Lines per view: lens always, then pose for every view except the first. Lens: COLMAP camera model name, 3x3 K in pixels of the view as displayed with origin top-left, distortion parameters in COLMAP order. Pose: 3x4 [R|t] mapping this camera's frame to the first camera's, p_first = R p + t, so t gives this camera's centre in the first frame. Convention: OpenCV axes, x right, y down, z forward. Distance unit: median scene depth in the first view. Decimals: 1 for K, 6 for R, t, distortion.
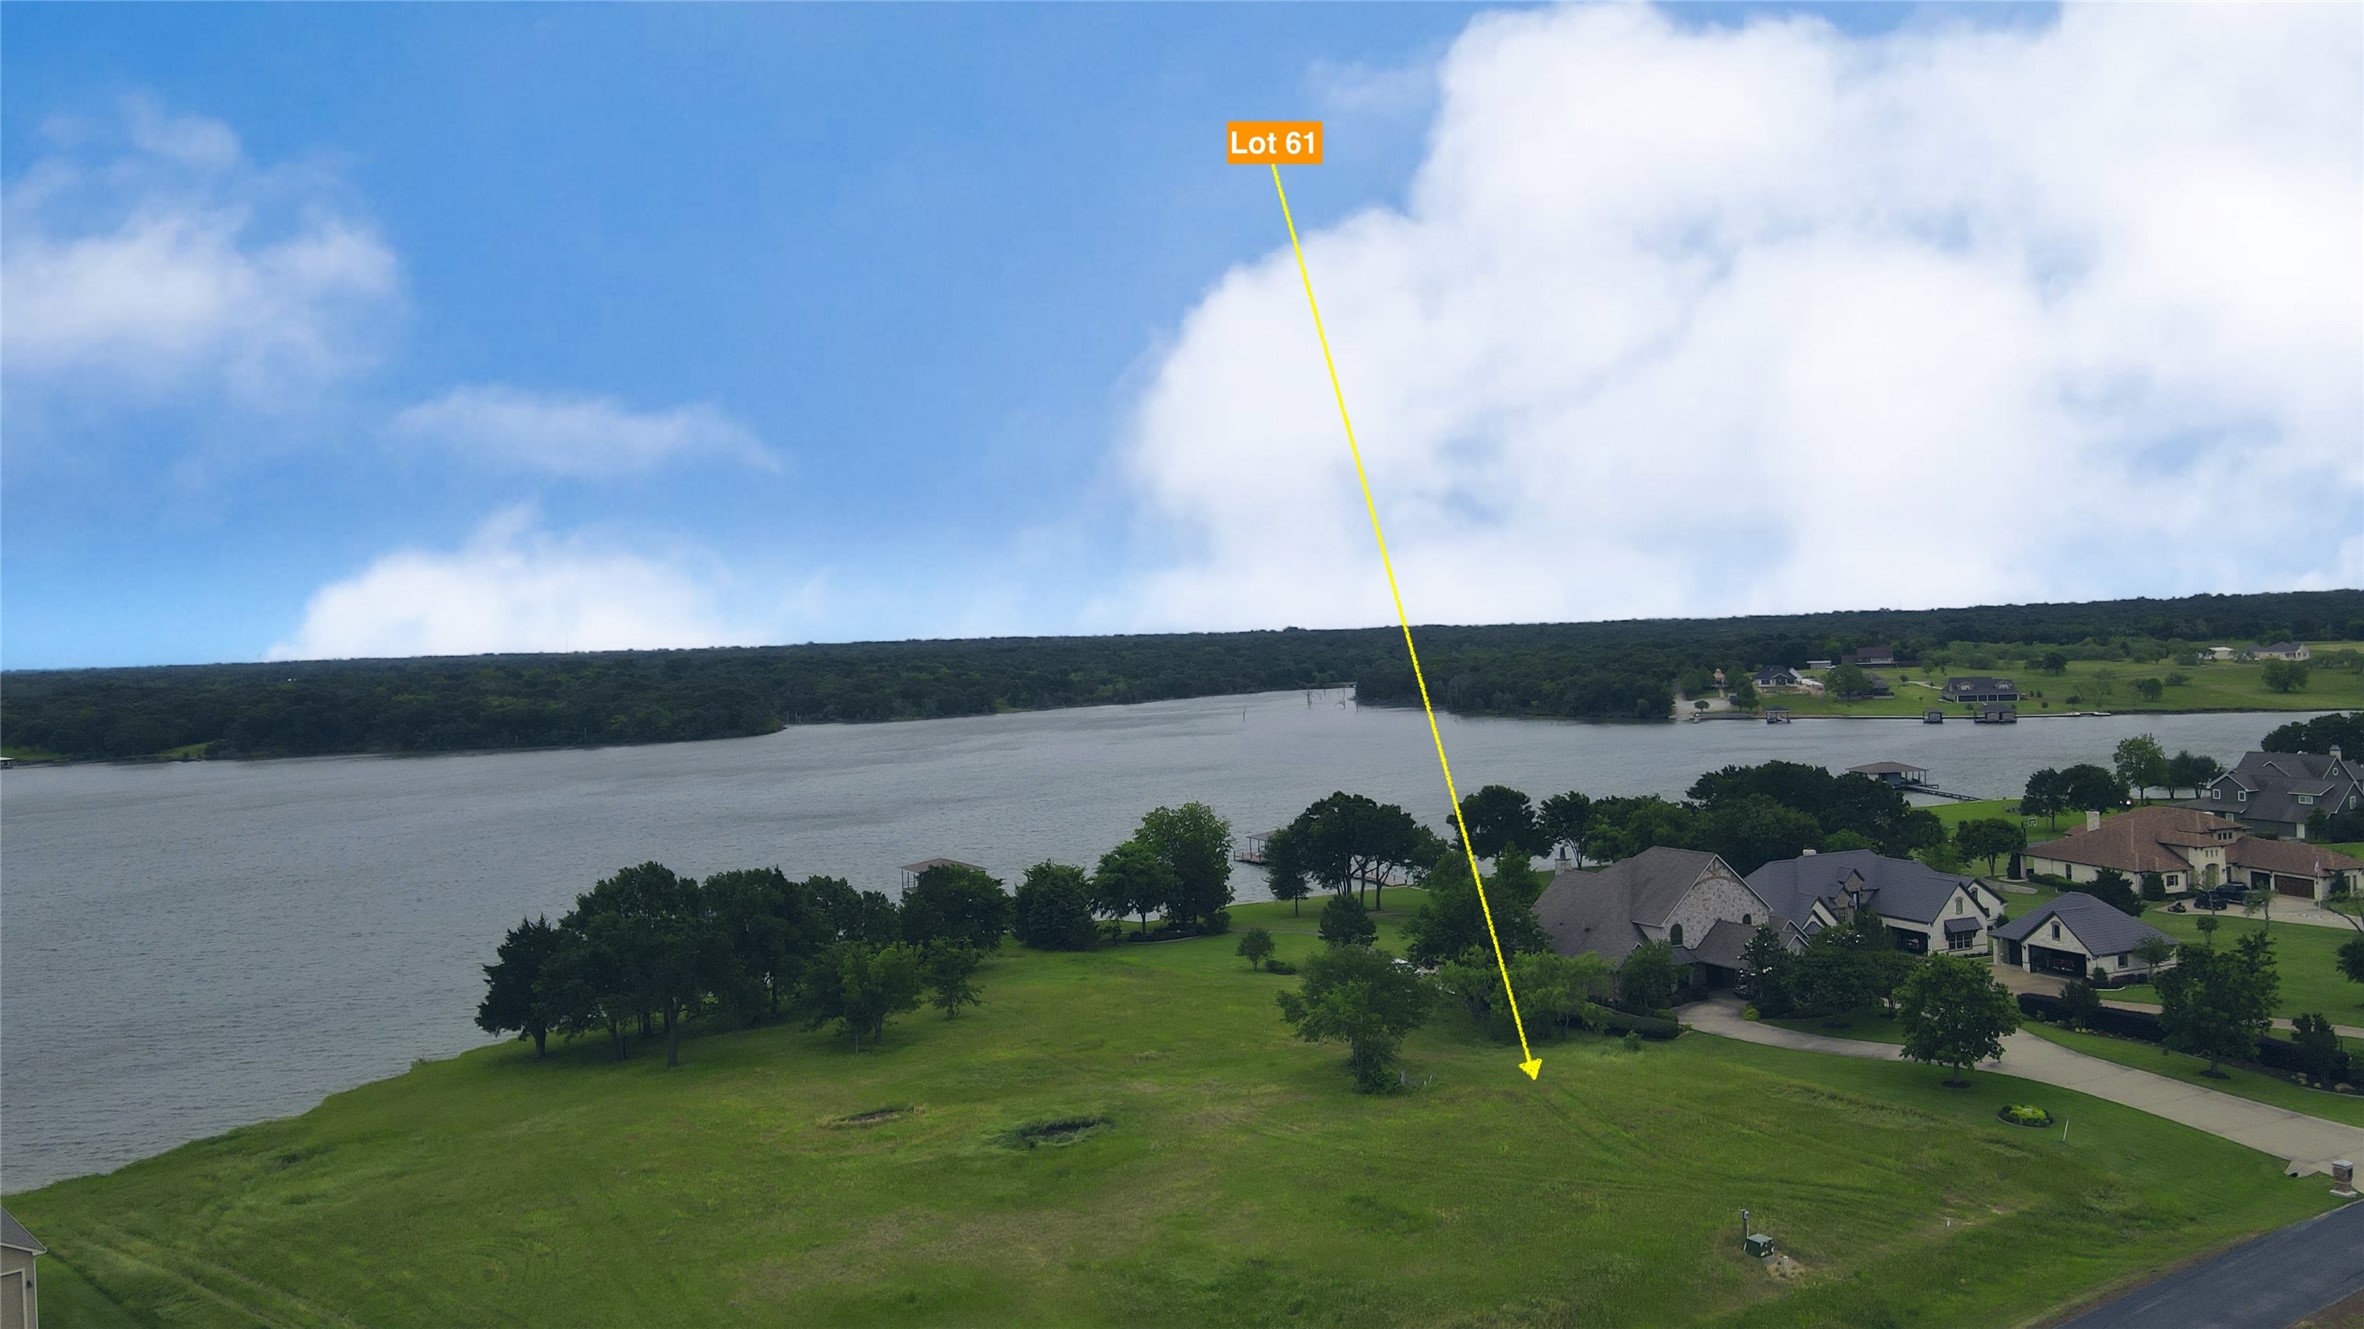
lens RADIAL K [[1754.6, 0, 1177.1], [0, 1754.6, 651.9], [0, 0, 1]] dist [-0.002973, 0.024230]
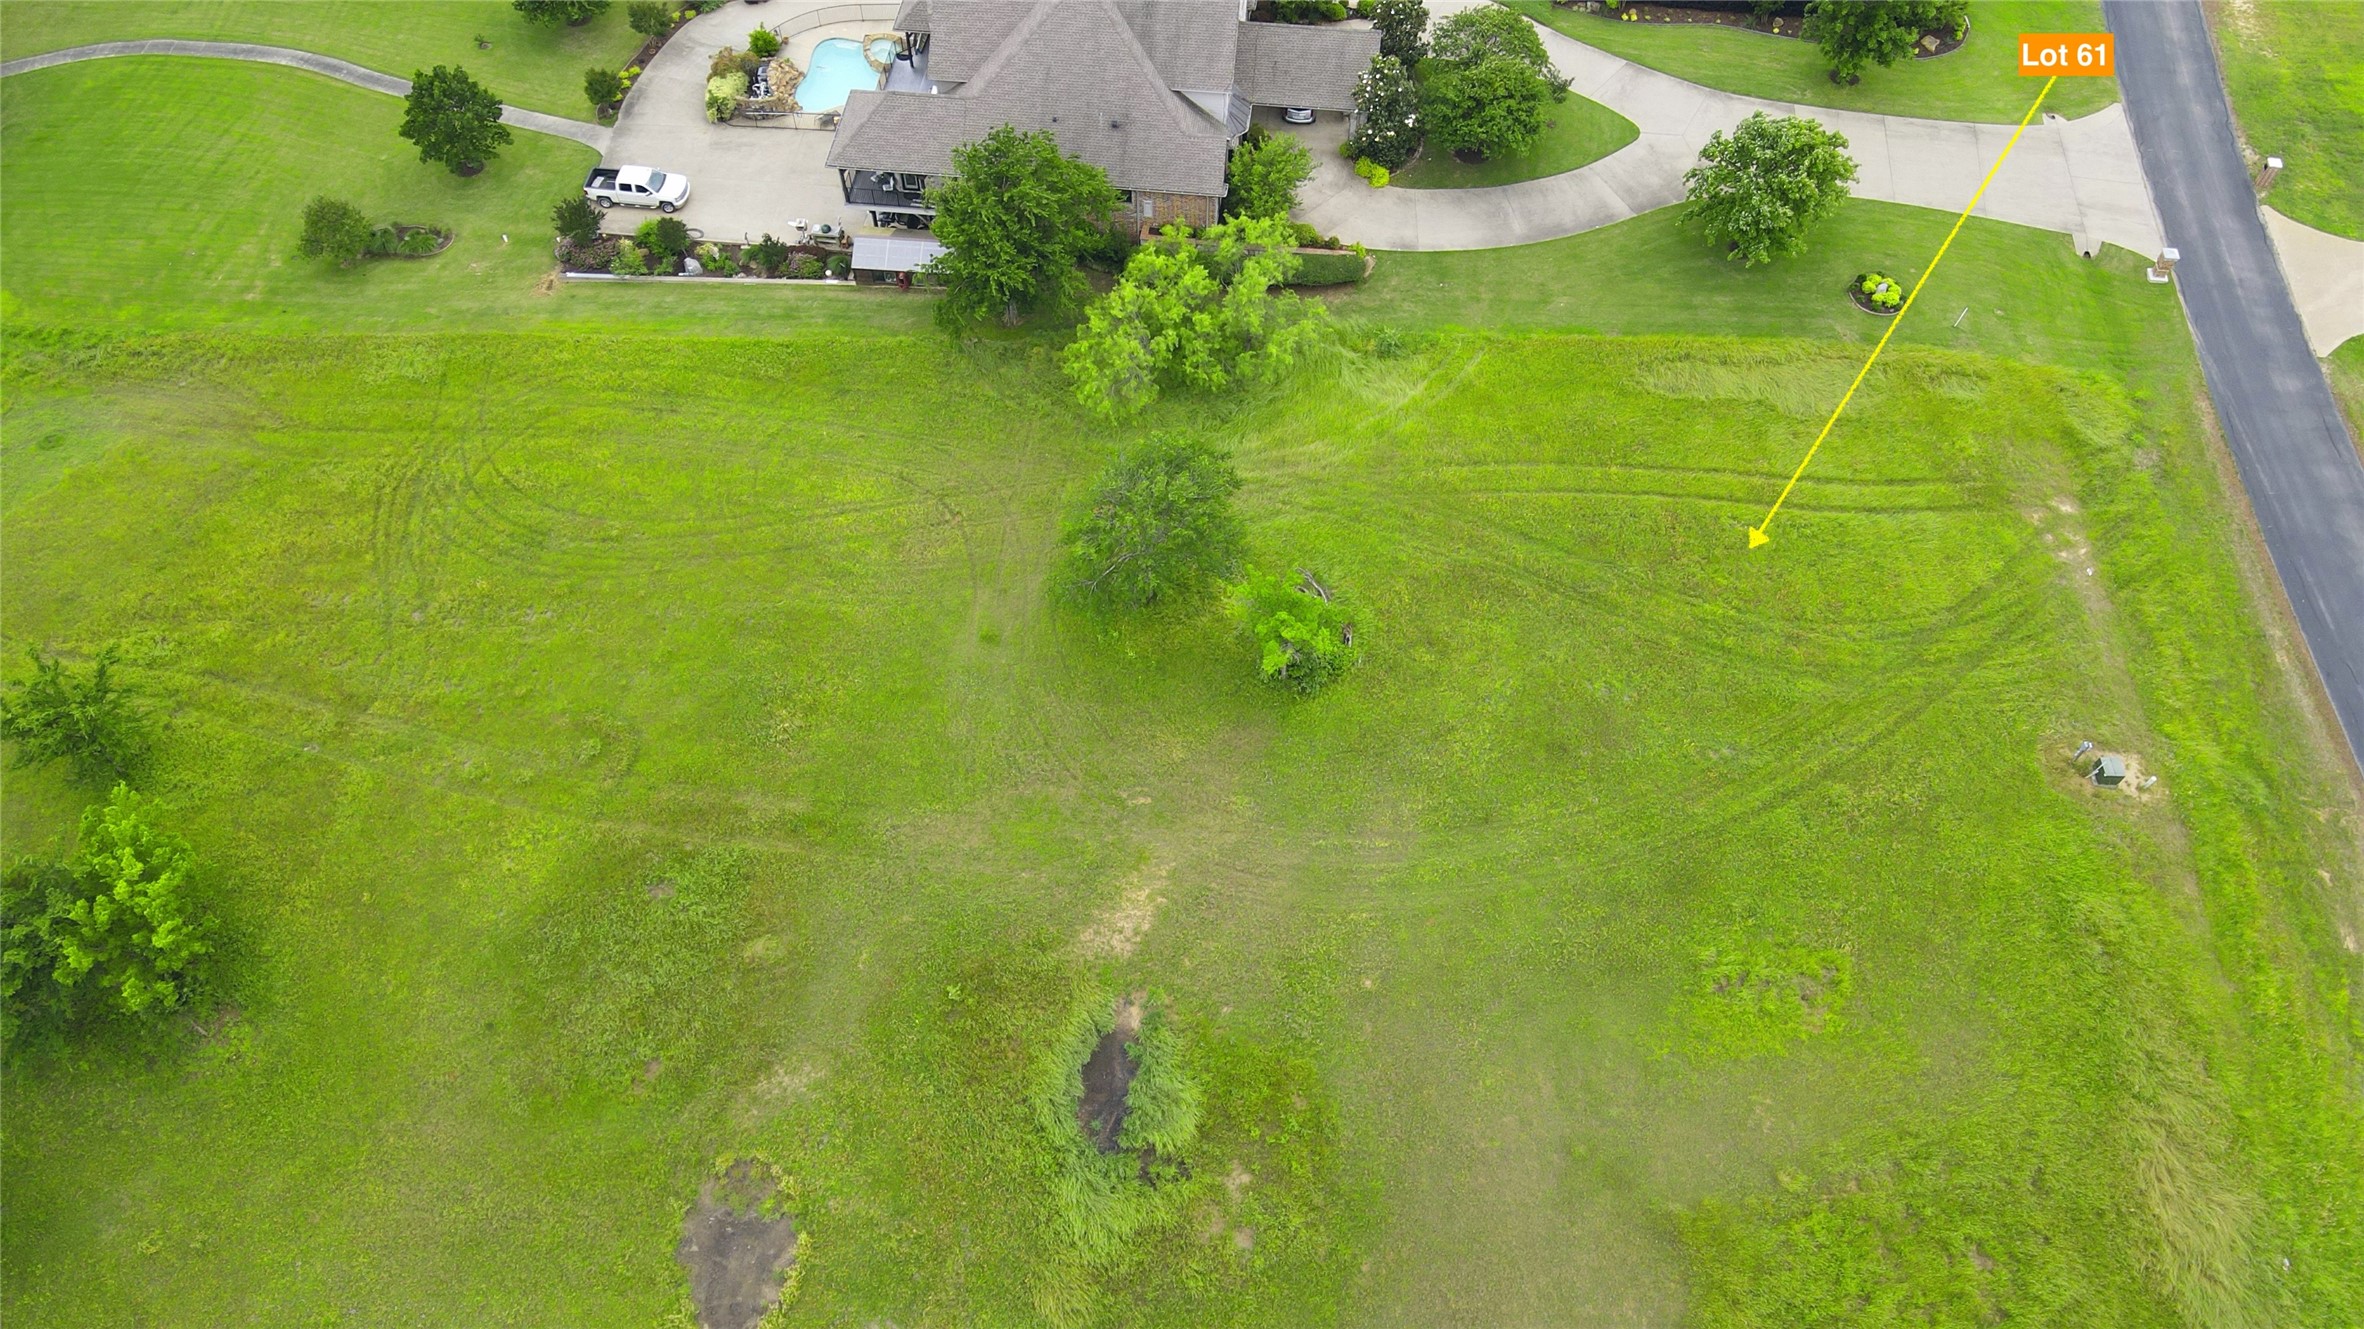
lens RADIAL K [[1754.6, 0, 1177.5], [0, 1754.6, 653.3], [0, 0, 1]] dist [-0.002973, 0.024230]
pose [[0.573408, -0.655044, 0.492057, -0.143470], [-0.002802, 0.599033, 0.800719, -0.173198], [-0.819265, -0.460518, 0.341655, 0.459517]]
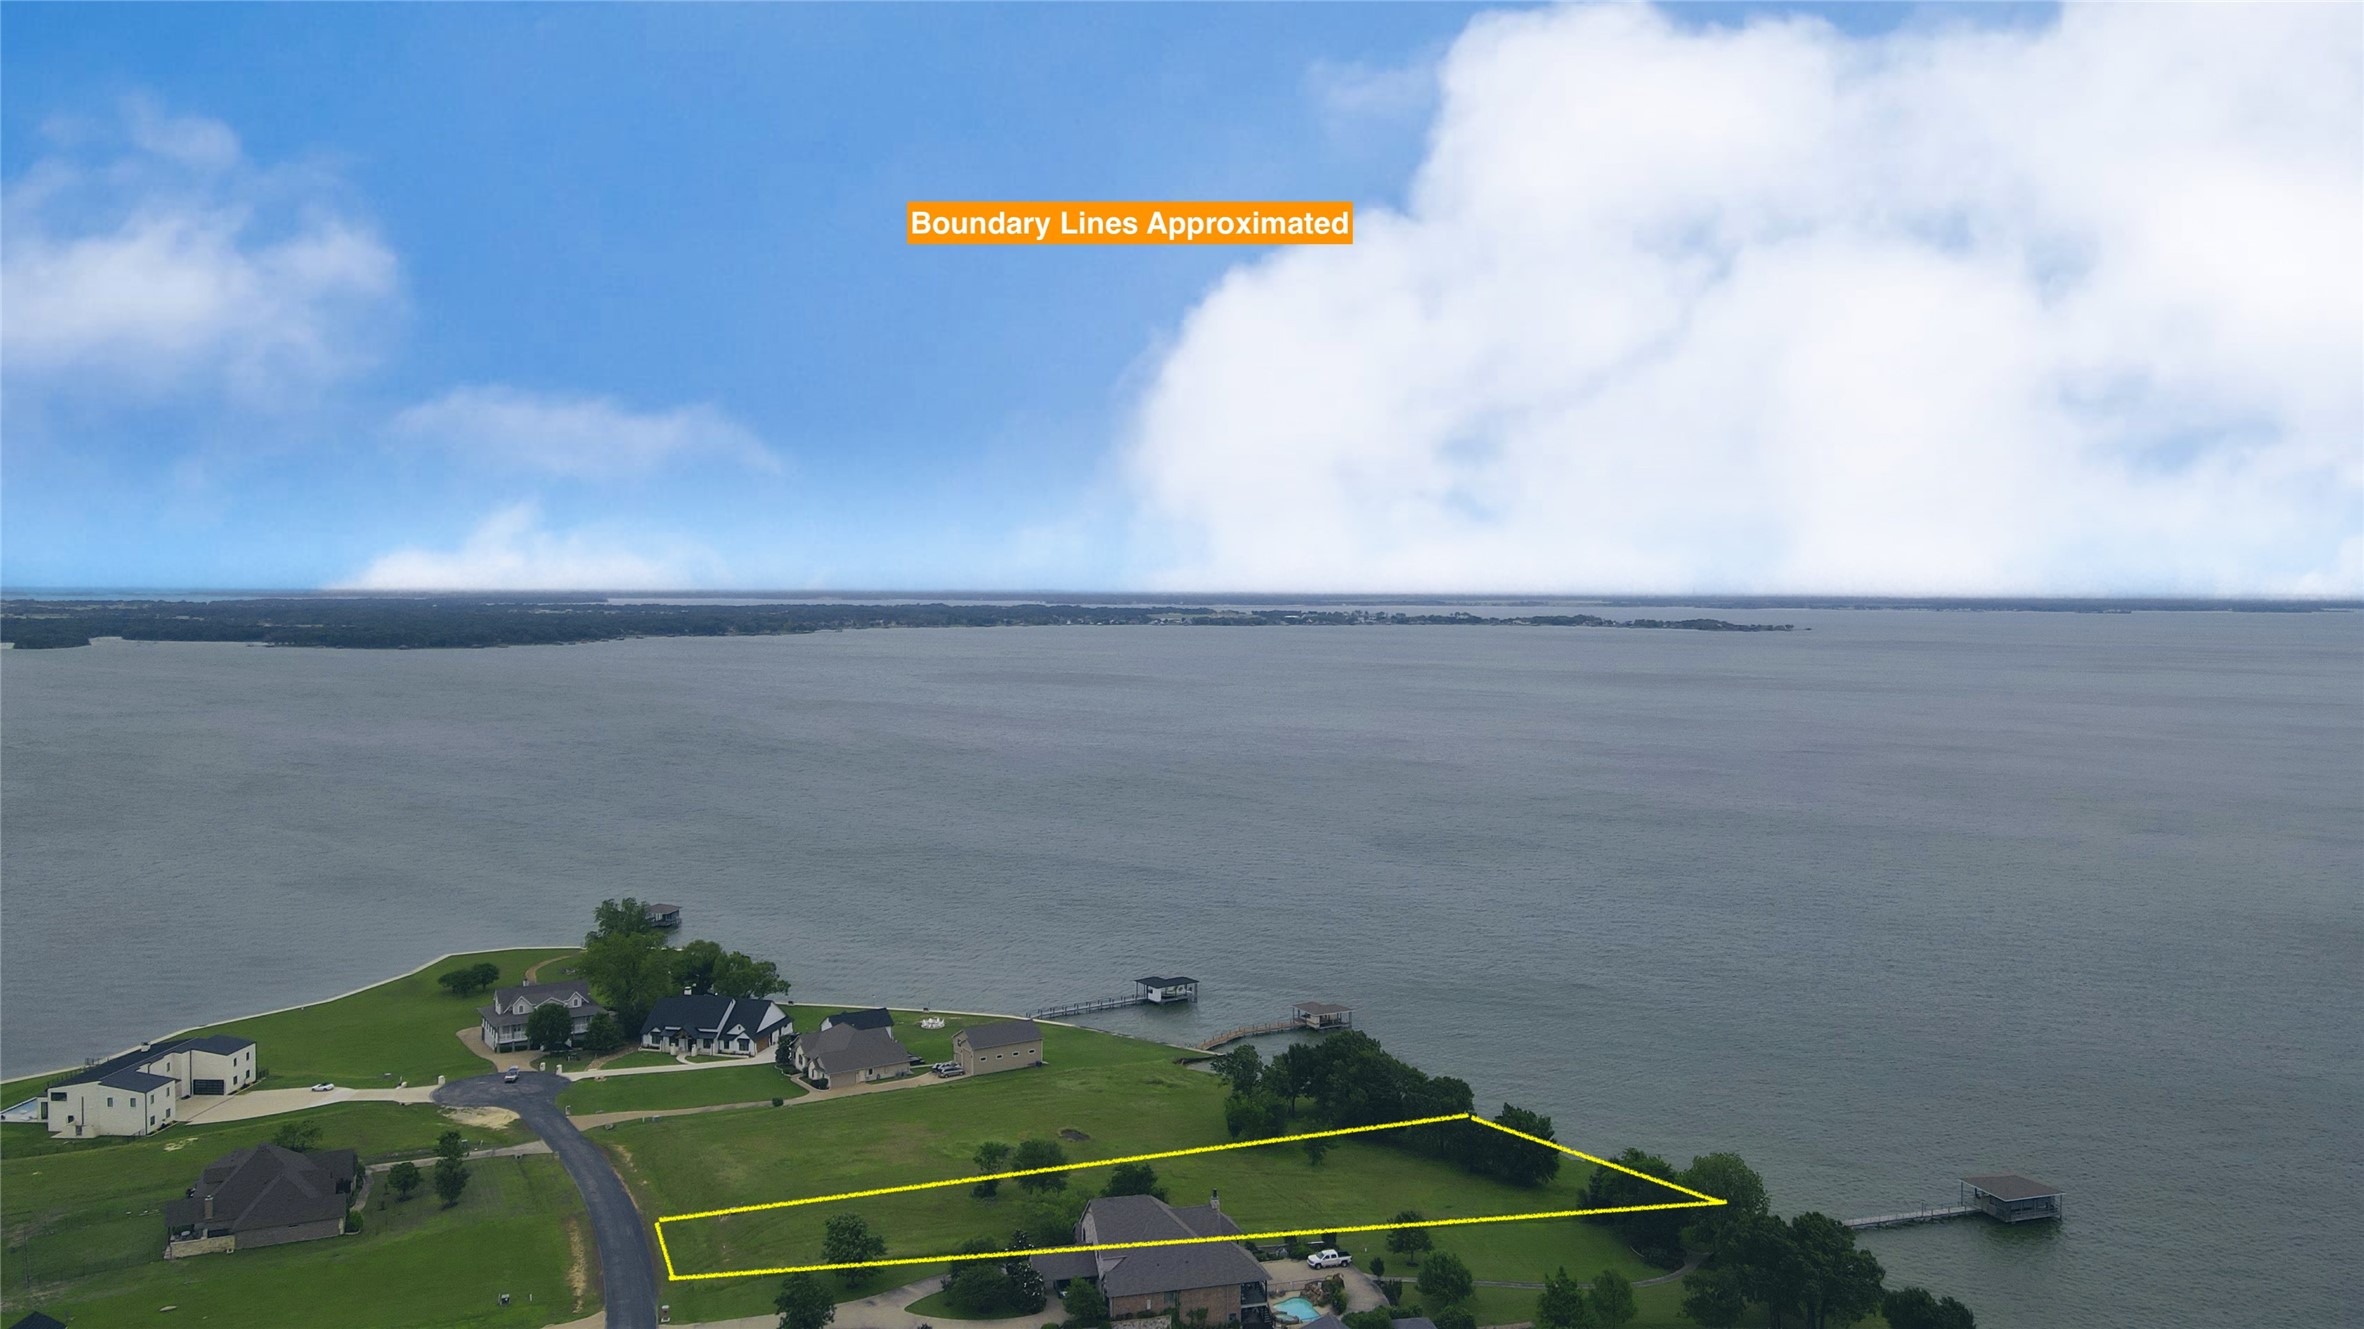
lens RADIAL K [[1754.6, 0, 1183.5], [0, 1754.6, 674.0], [0, 0, 1]] dist [-0.002973, 0.024230]
pose [[-0.214323, 0.081051, -0.973394, 1.206489], [-0.005906, 0.996426, 0.084269, -0.327442], [0.976745, 0.023810, -0.213079, 0.959275]]
